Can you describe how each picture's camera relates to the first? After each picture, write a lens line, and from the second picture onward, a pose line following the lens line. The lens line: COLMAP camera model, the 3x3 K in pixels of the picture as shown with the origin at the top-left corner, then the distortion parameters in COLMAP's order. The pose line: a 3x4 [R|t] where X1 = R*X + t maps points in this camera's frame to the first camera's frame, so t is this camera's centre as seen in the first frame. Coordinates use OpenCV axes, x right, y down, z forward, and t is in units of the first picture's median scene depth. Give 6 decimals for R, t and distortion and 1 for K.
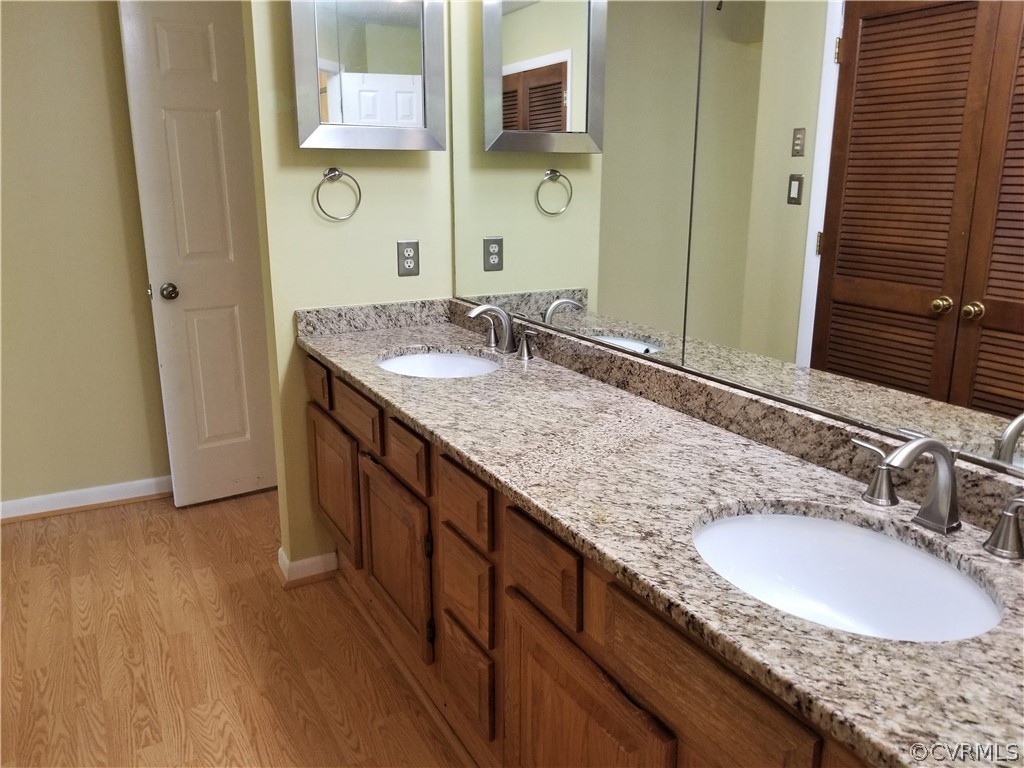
lens RADIAL K [[785.2, 0, 503.3], [0, 785.2, 378.1], [0, 0, 1]] dist [0.050632, -0.064110]
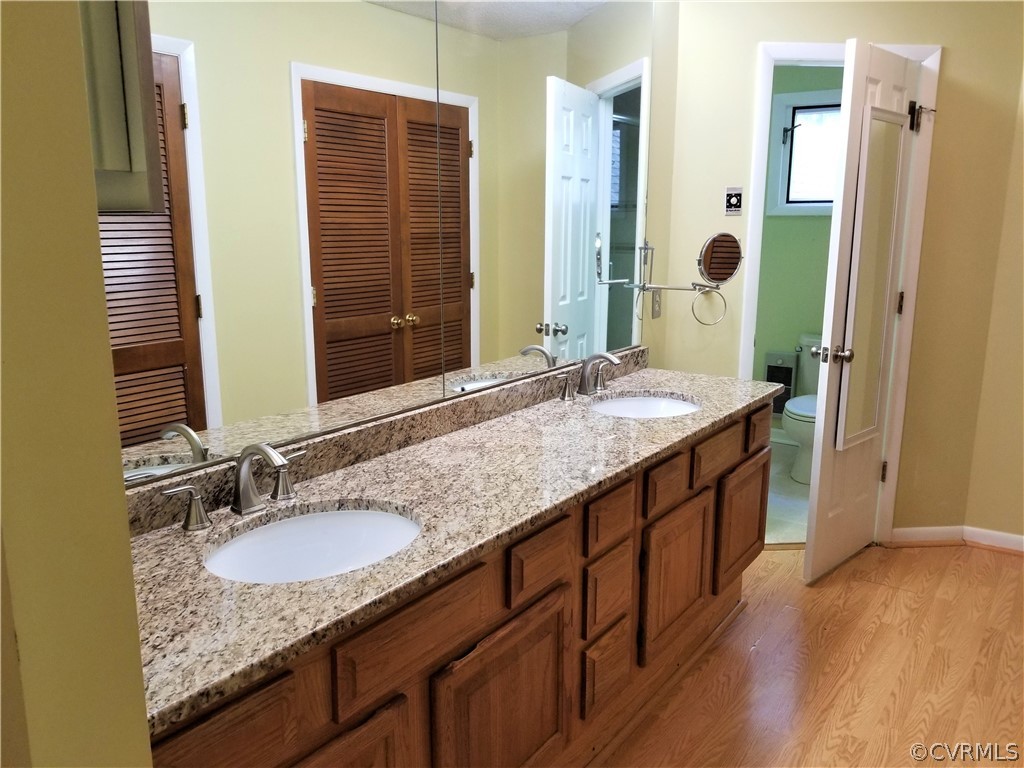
lens RADIAL K [[785.2, 0, 503.3], [0, 785.2, 378.1], [0, 0, 1]] dist [0.050632, -0.064110]
pose [[-0.424348, -0.174274, 0.888570, -0.942741], [0.231713, 0.927732, 0.292612, -0.399932], [-0.875350, 0.330062, -0.353300, 1.406327]]
